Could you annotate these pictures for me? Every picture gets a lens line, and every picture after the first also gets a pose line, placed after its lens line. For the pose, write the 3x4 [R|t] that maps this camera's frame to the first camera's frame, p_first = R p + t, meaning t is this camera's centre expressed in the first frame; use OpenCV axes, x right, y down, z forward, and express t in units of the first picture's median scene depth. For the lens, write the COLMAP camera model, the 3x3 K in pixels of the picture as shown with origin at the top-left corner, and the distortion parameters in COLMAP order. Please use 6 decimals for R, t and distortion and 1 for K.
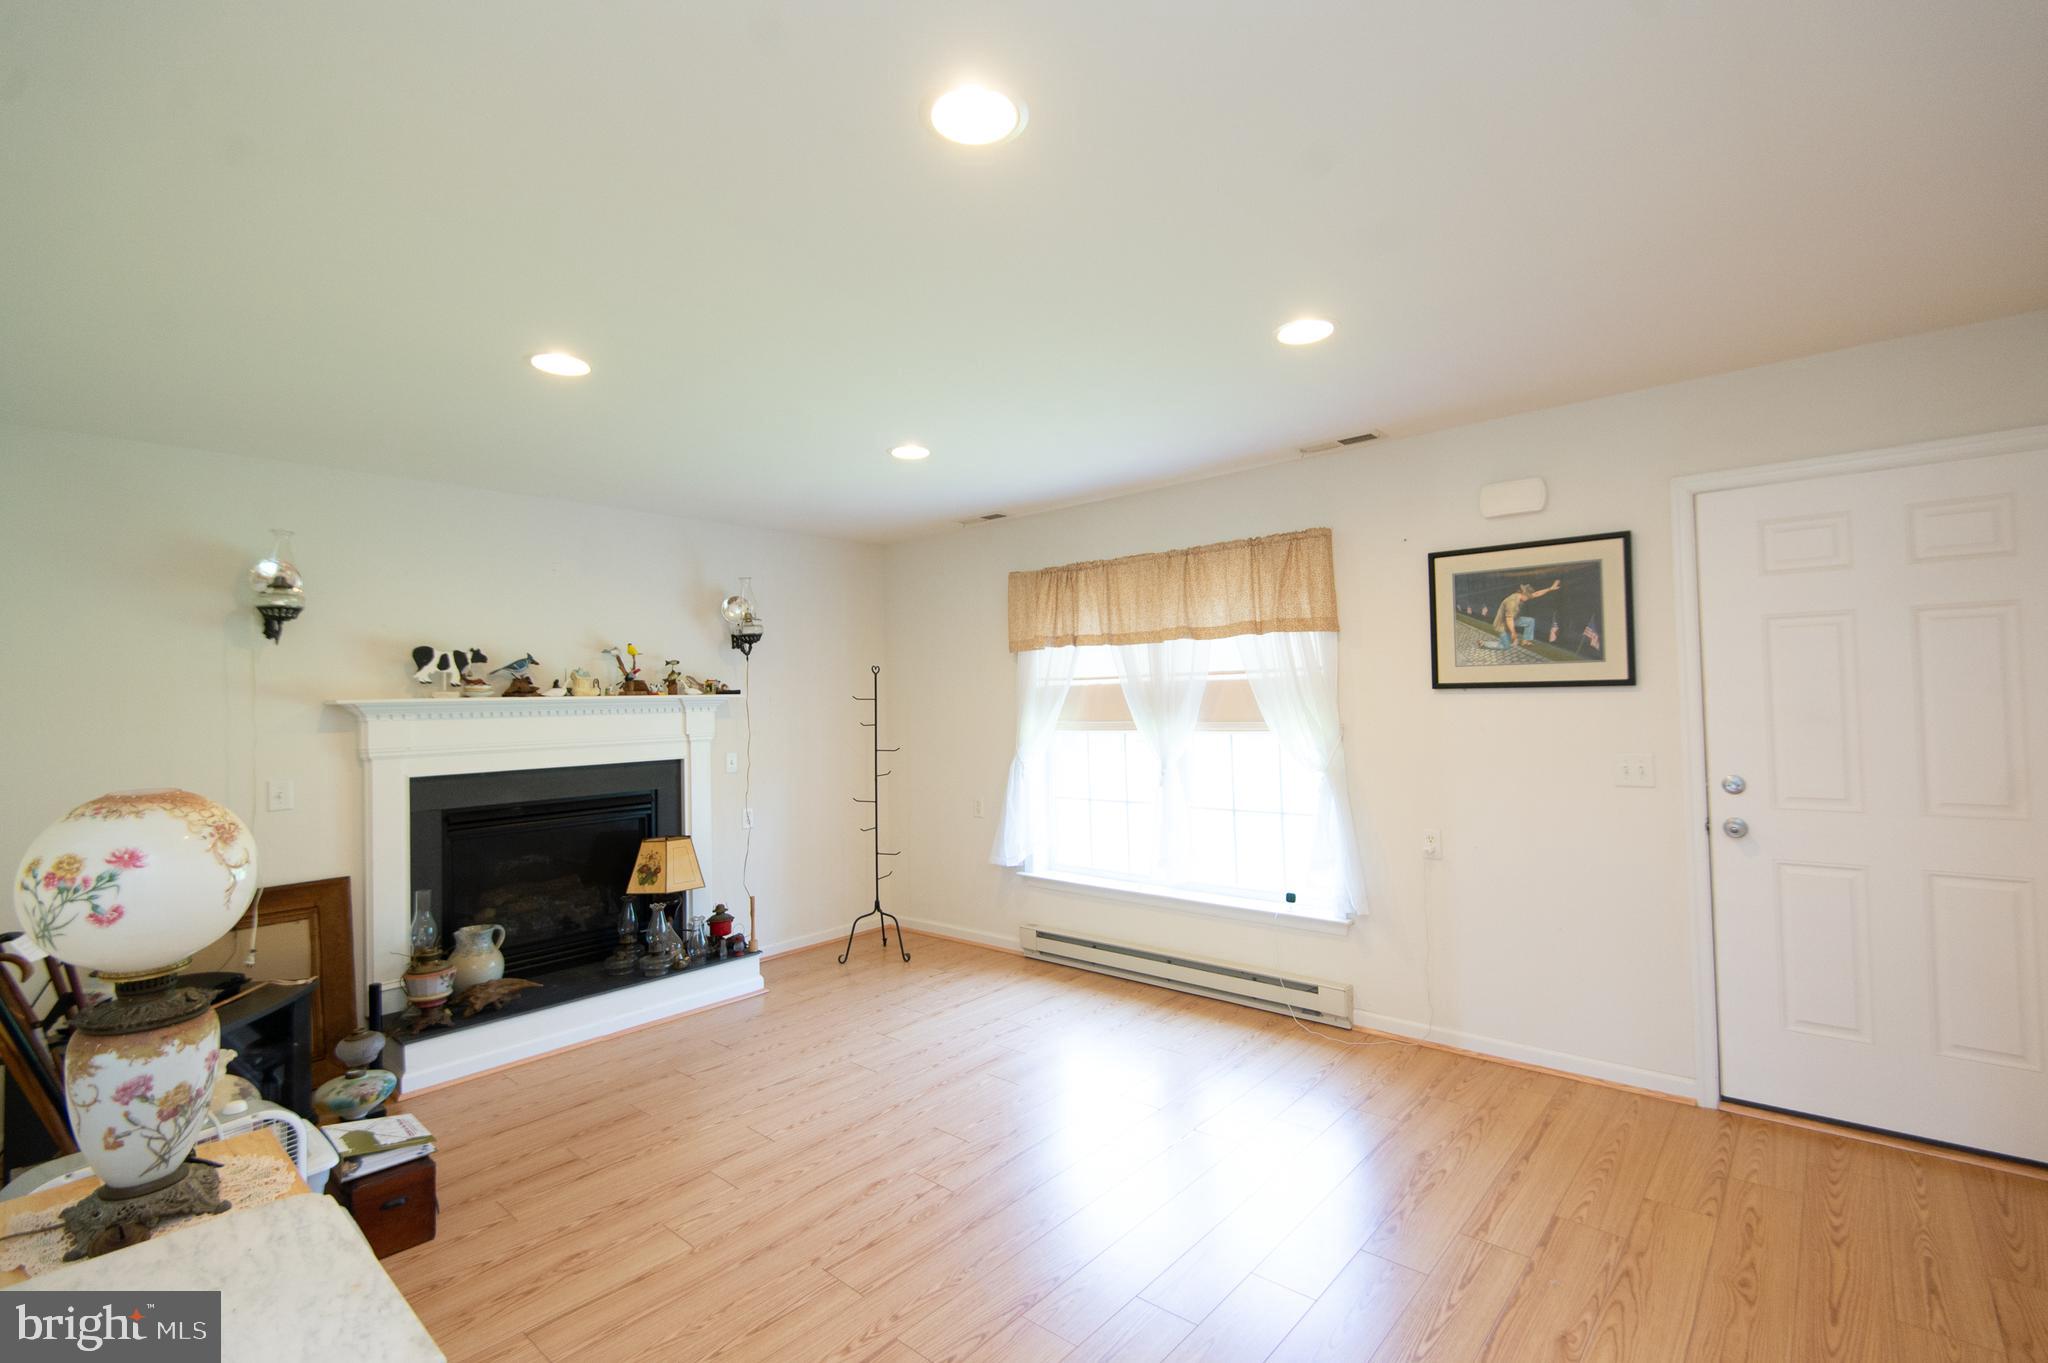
lens RADIAL K [[913.5, 0, 1015.1], [0, 913.5, 671.5], [0, 0, 1]] dist [0.023005, -0.014825]
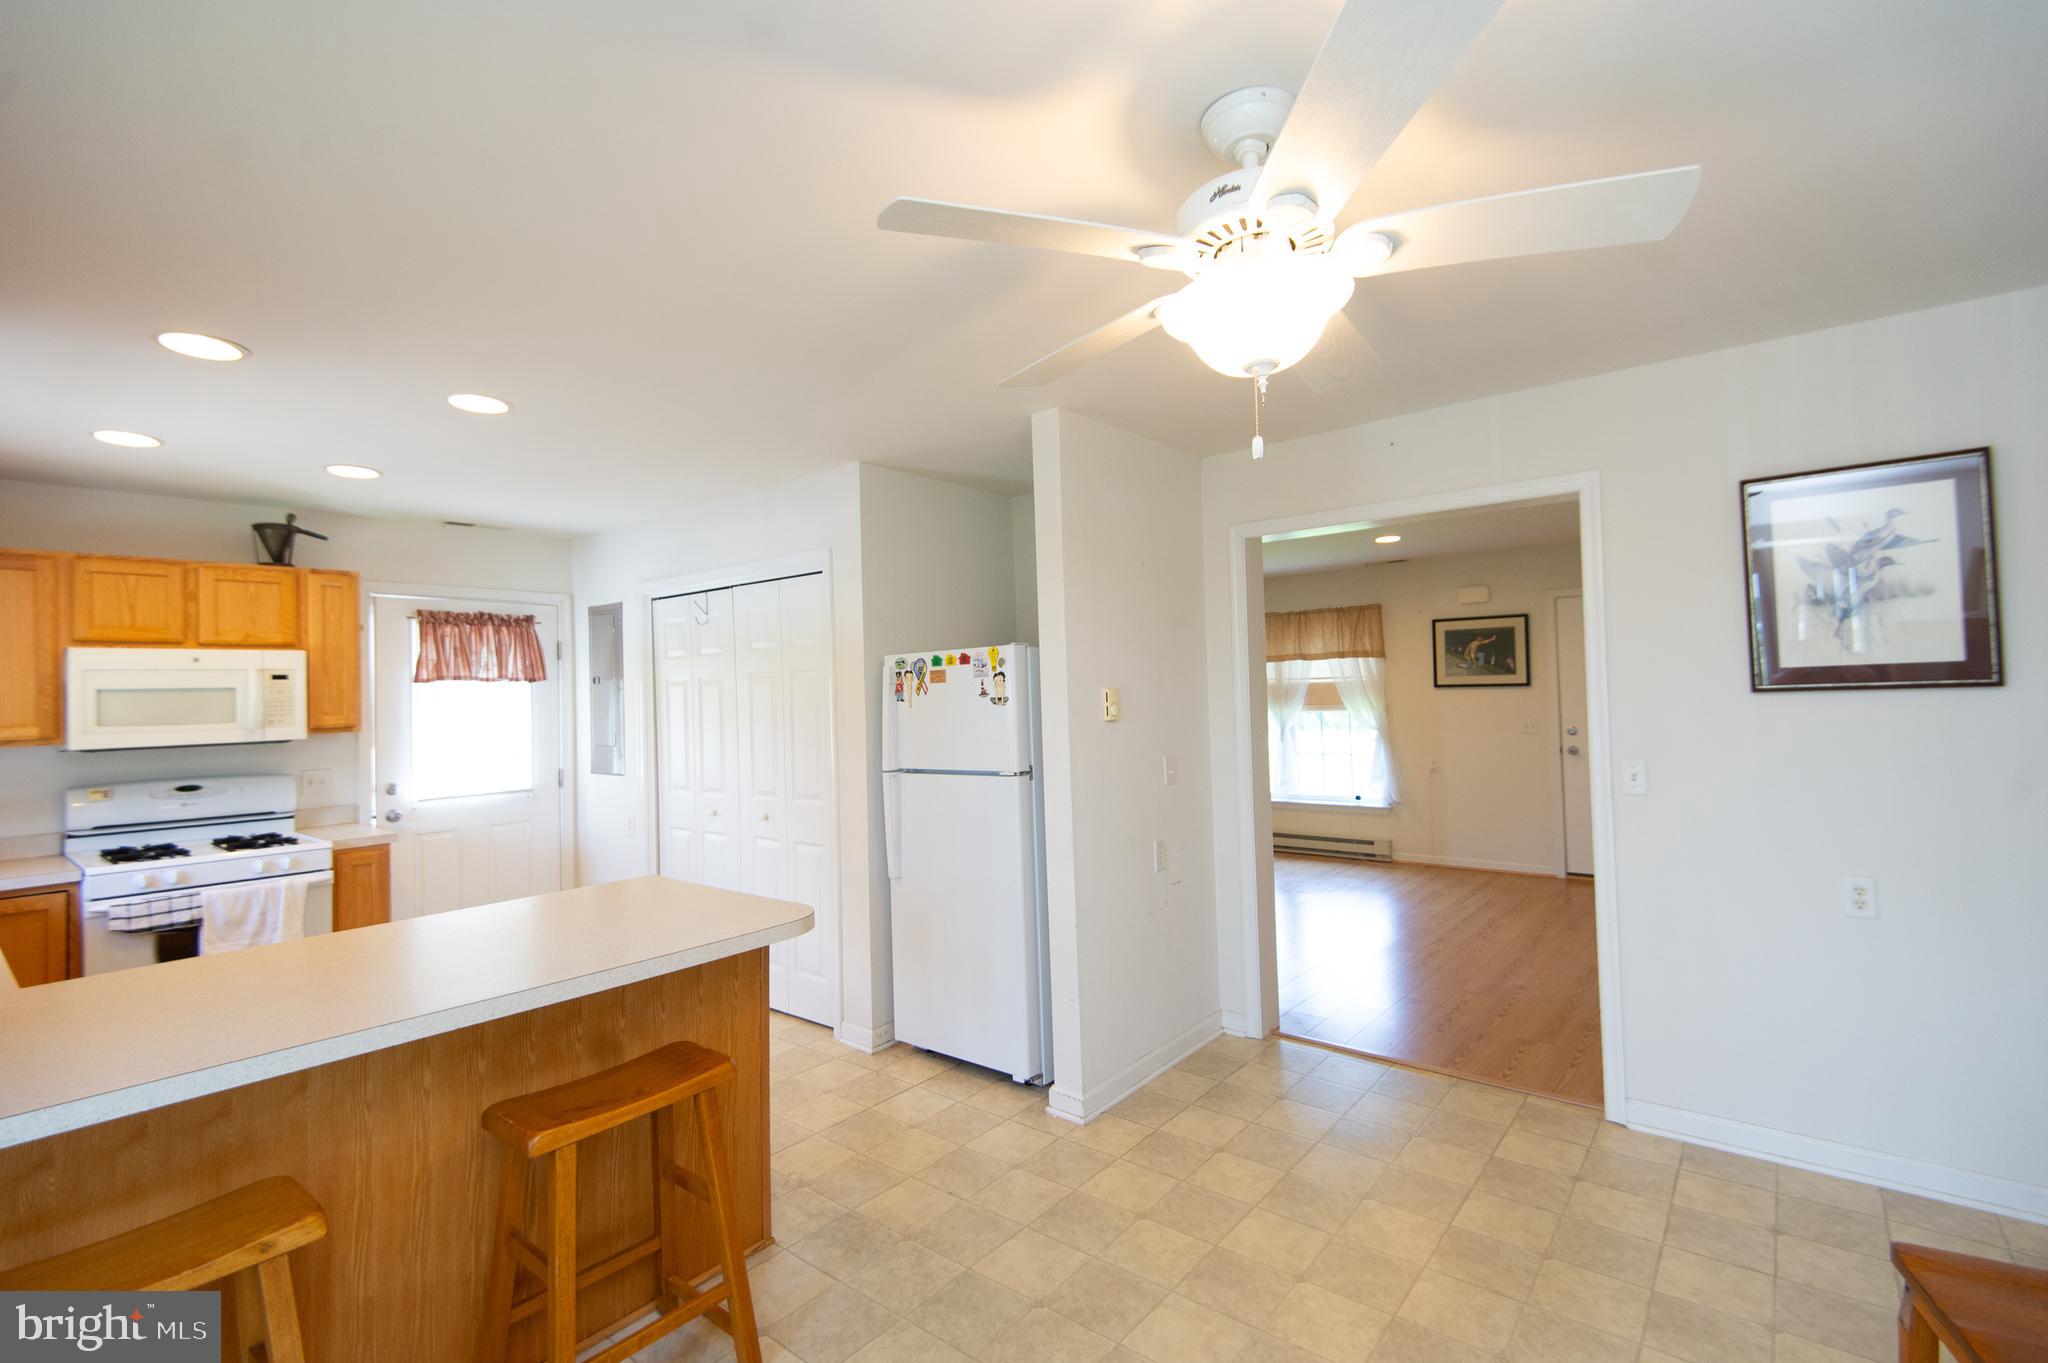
lens RADIAL K [[913.5, 0, 1017.7], [0, 913.5, 675.2], [0, 0, 1]] dist [0.023005, -0.014825]
pose [[0.999556, -0.000401, 0.029798, -0.489544], [0.000133, 0.999960, 0.008973, -0.025012], [-0.029800, -0.008965, 0.999516, -0.929132]]
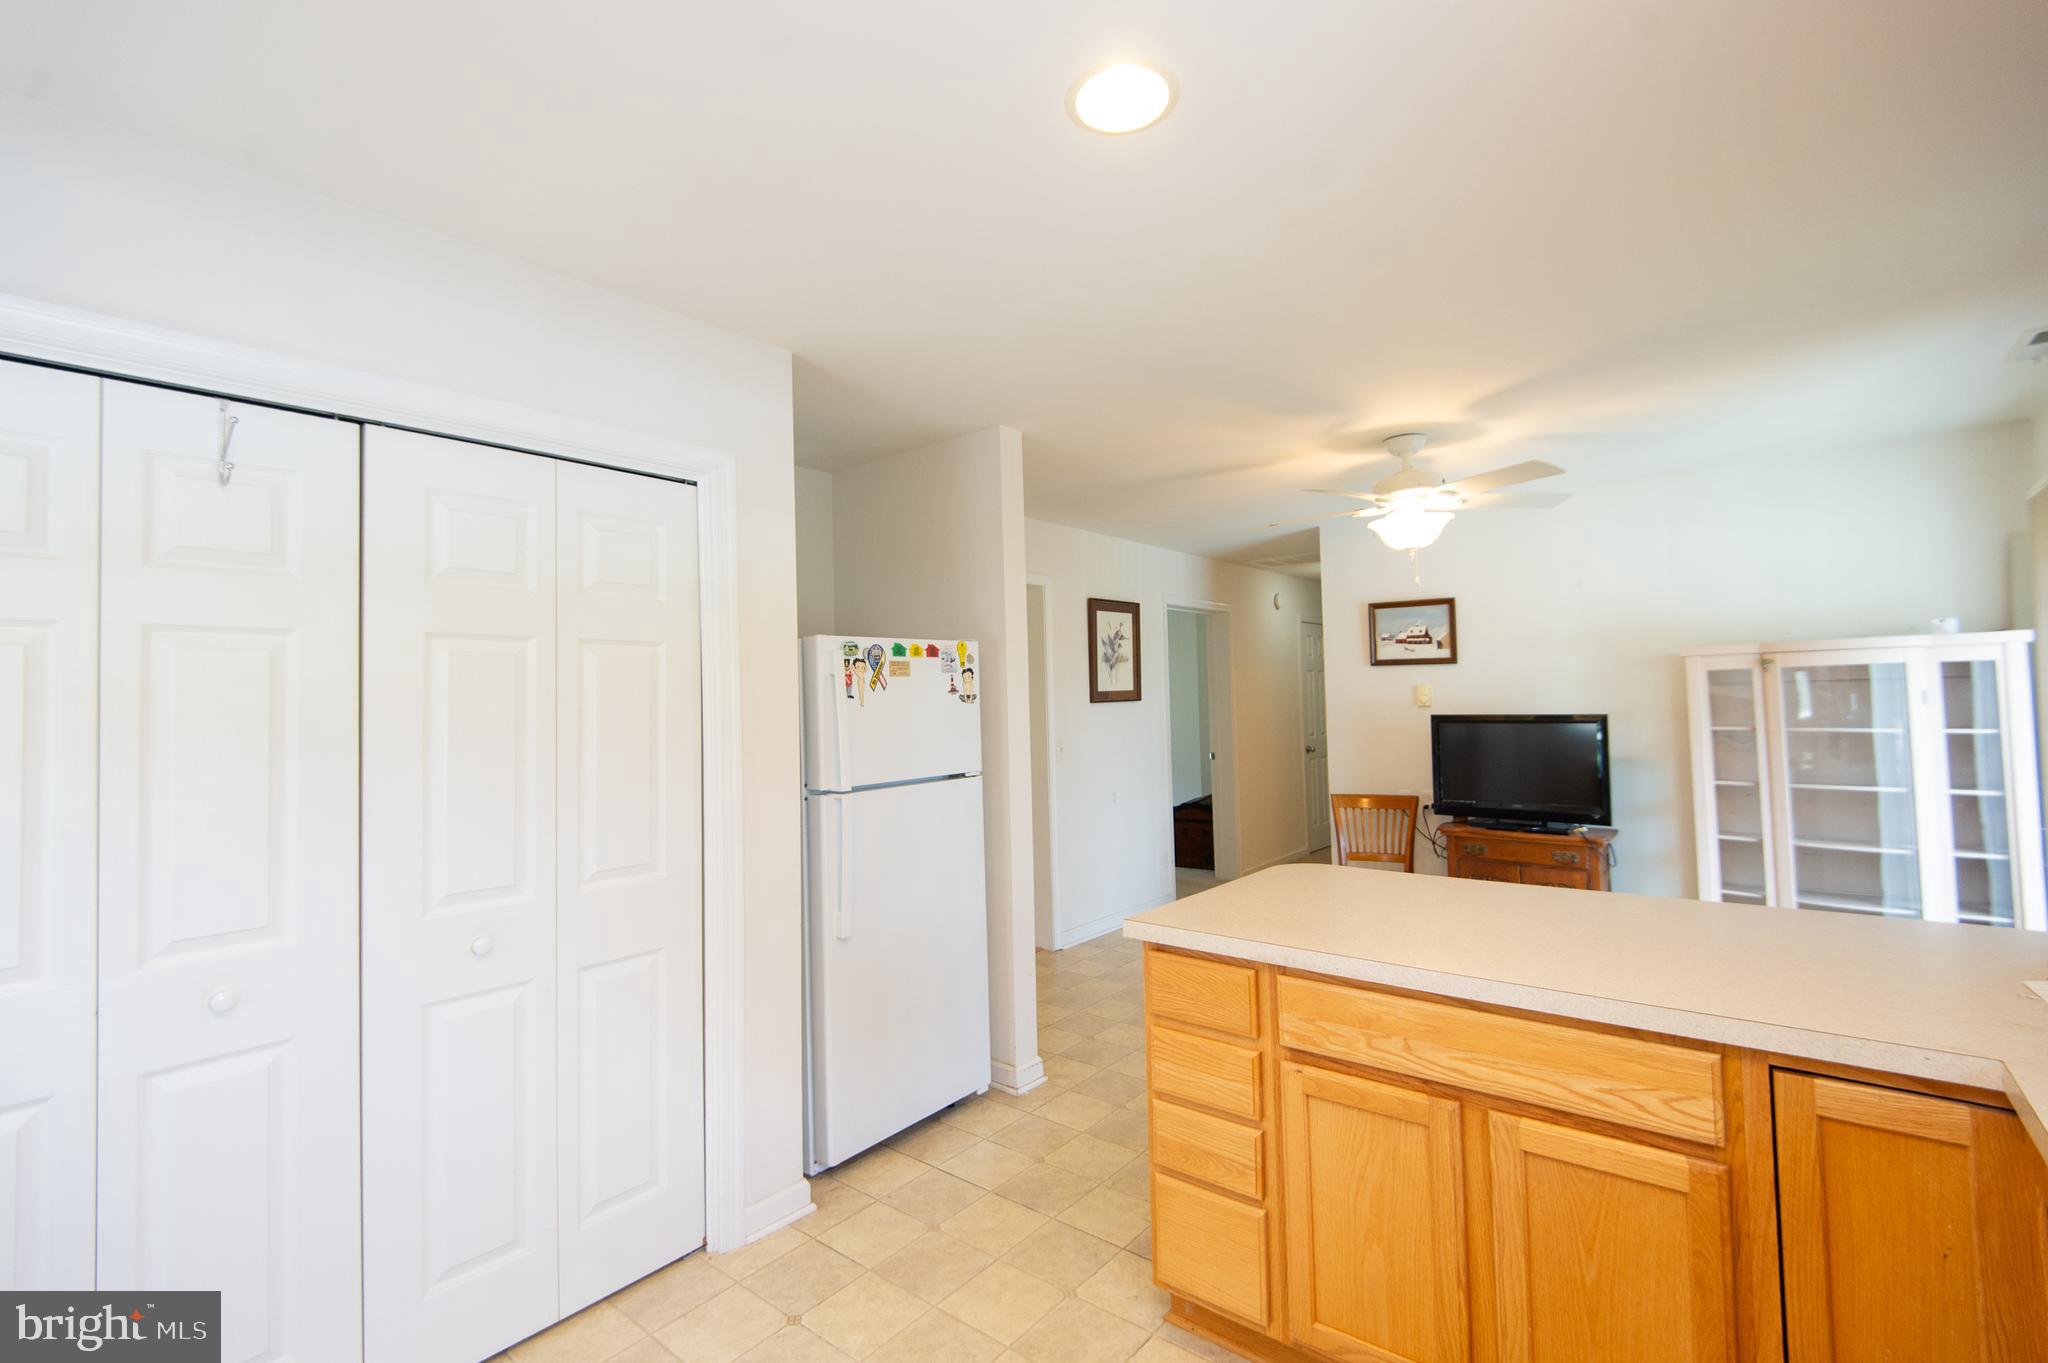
lens RADIAL K [[913.5, 0, 1029.5], [0, 913.5, 671.9], [0, 0, 1]] dist [0.023005, -0.014825]
pose [[-0.033860, 0.061278, 0.997546, -1.309190], [-0.003771, 0.998104, -0.061441, 0.033675], [-0.999419, -0.005842, -0.033565, -0.094136]]
